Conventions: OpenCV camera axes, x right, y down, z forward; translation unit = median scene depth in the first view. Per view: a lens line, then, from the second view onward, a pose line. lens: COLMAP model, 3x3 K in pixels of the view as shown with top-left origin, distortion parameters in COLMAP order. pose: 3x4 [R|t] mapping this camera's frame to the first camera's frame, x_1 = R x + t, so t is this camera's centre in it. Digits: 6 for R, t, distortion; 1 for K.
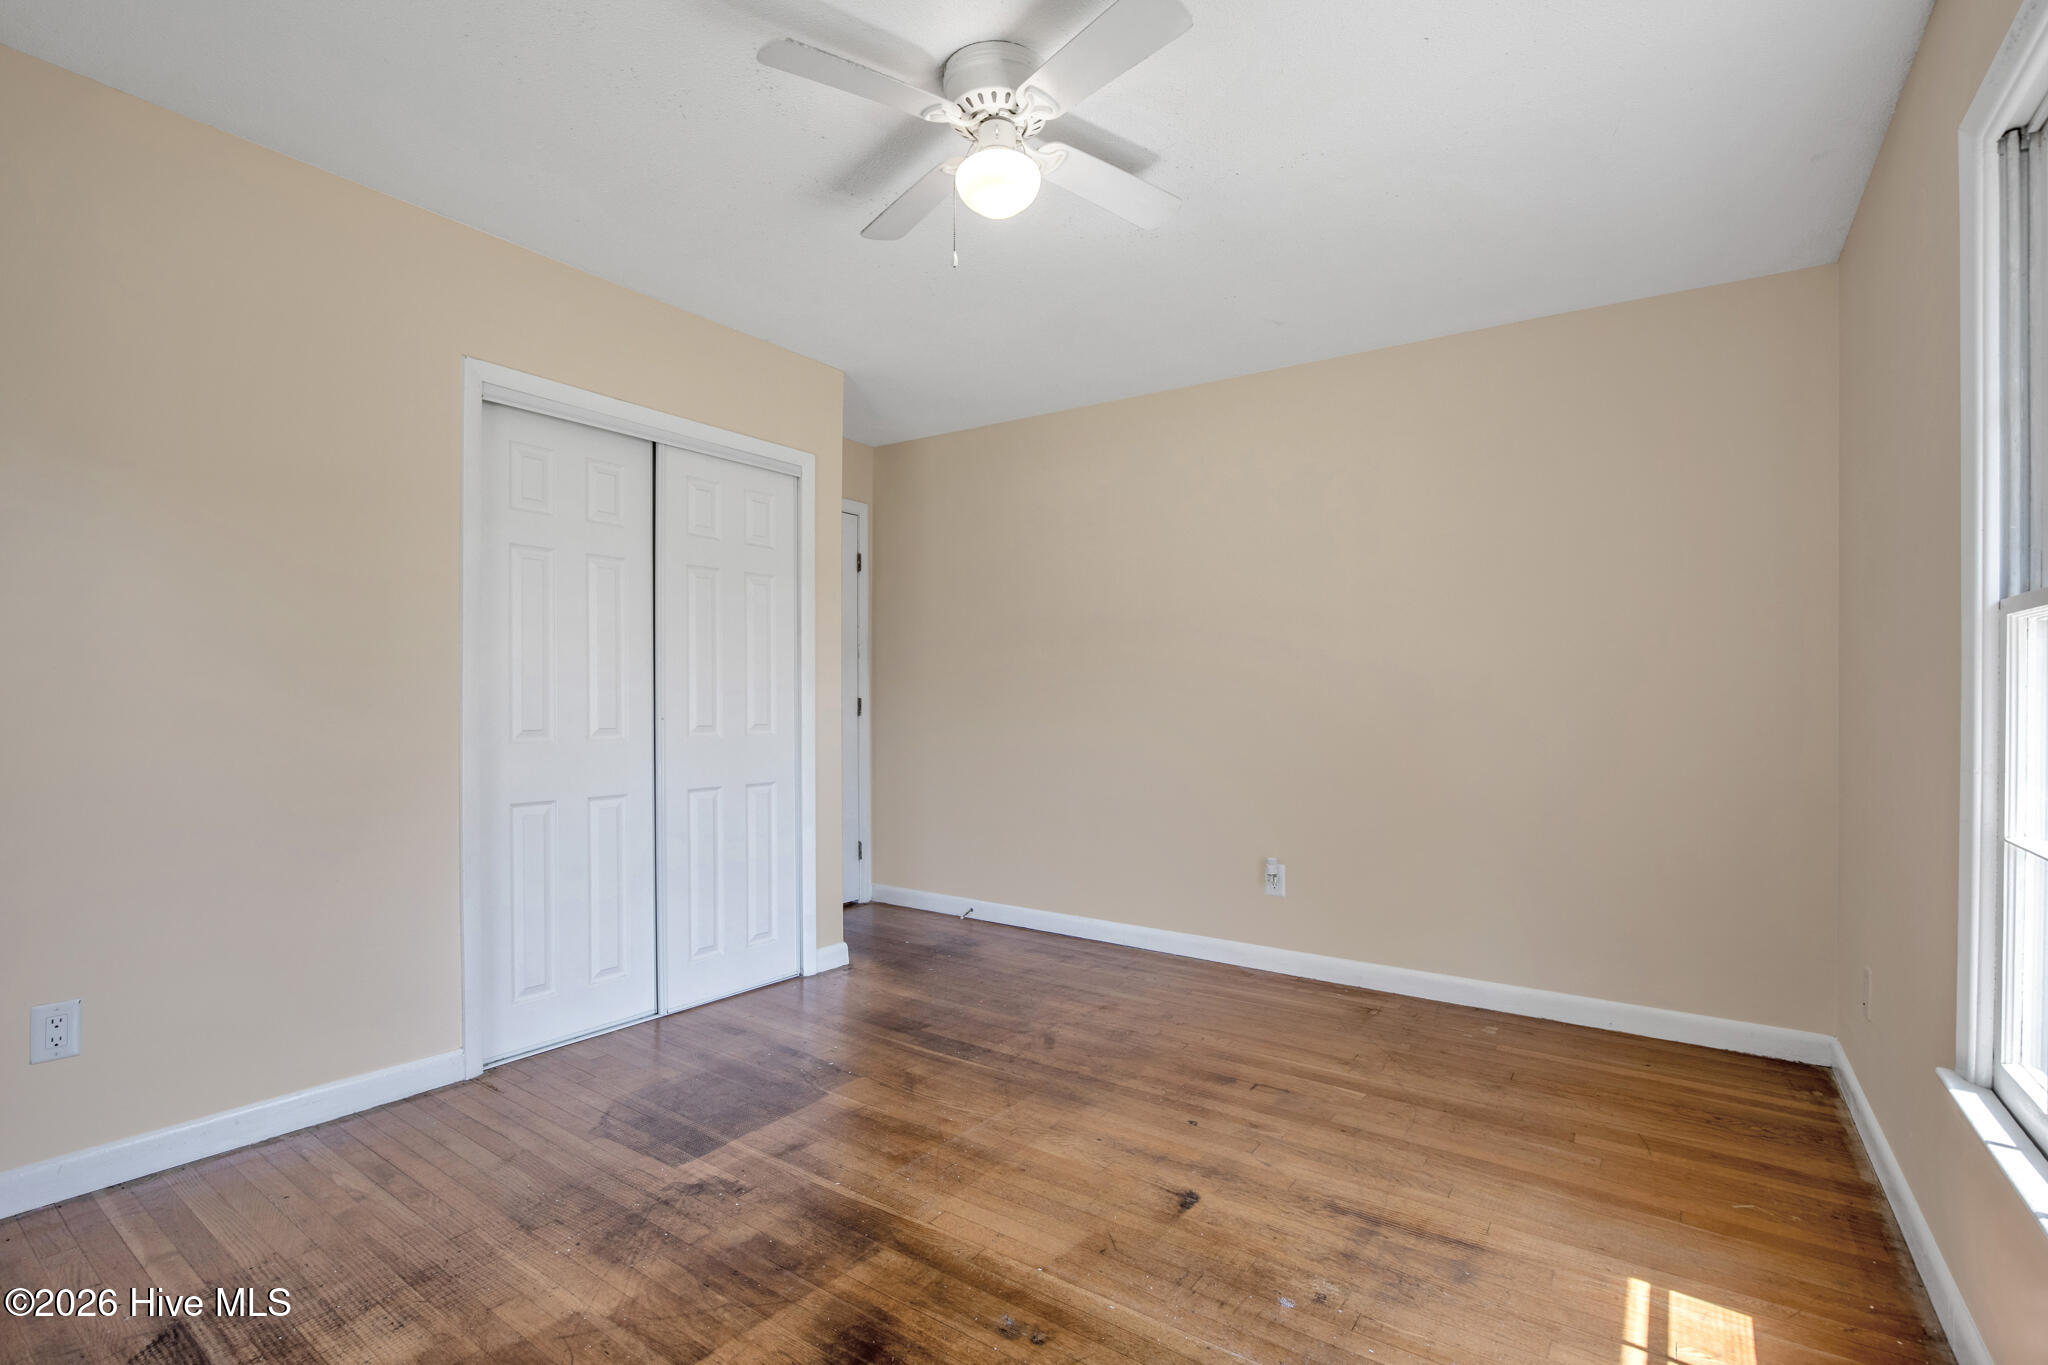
lens RADIAL K [[944.0, 0, 1019.4], [0, 944.0, 696.2], [0, 0, 1]] dist [-0.000165, 0.000023]
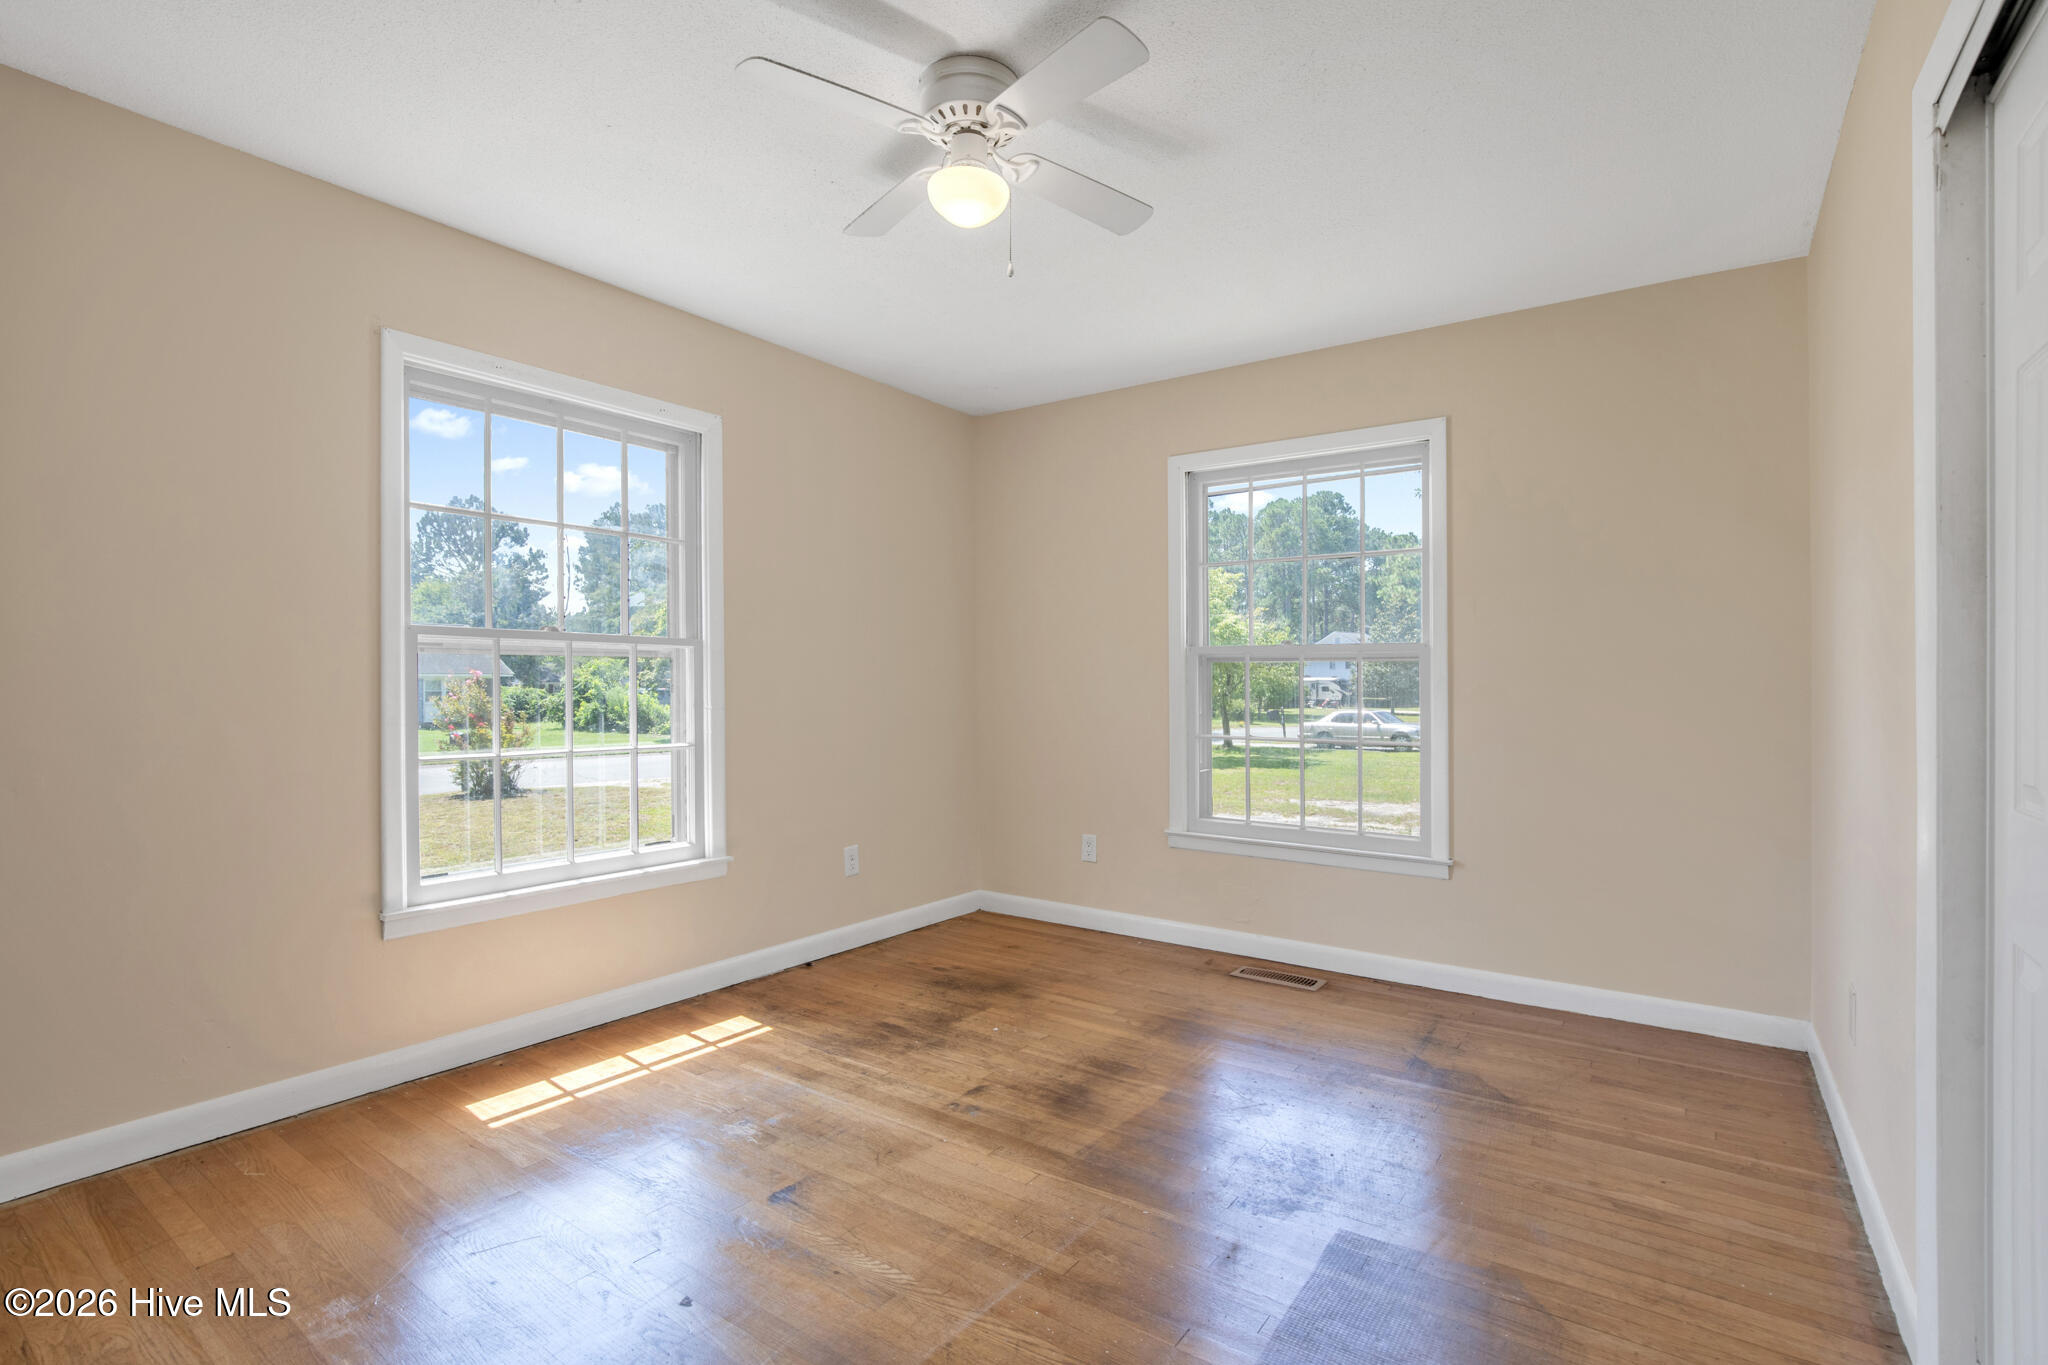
lens RADIAL K [[955.0, 0, 1024.0], [0, 955.0, 682.5], [0, 0, 1]] dist [-0.001409, -0.000008]
pose [[-0.999931, -0.011210, 0.003429, -0.072852], [-0.011211, 0.999937, -0.000086, -0.006468], [-0.003428, -0.000125, -0.999994, 2.033365]]
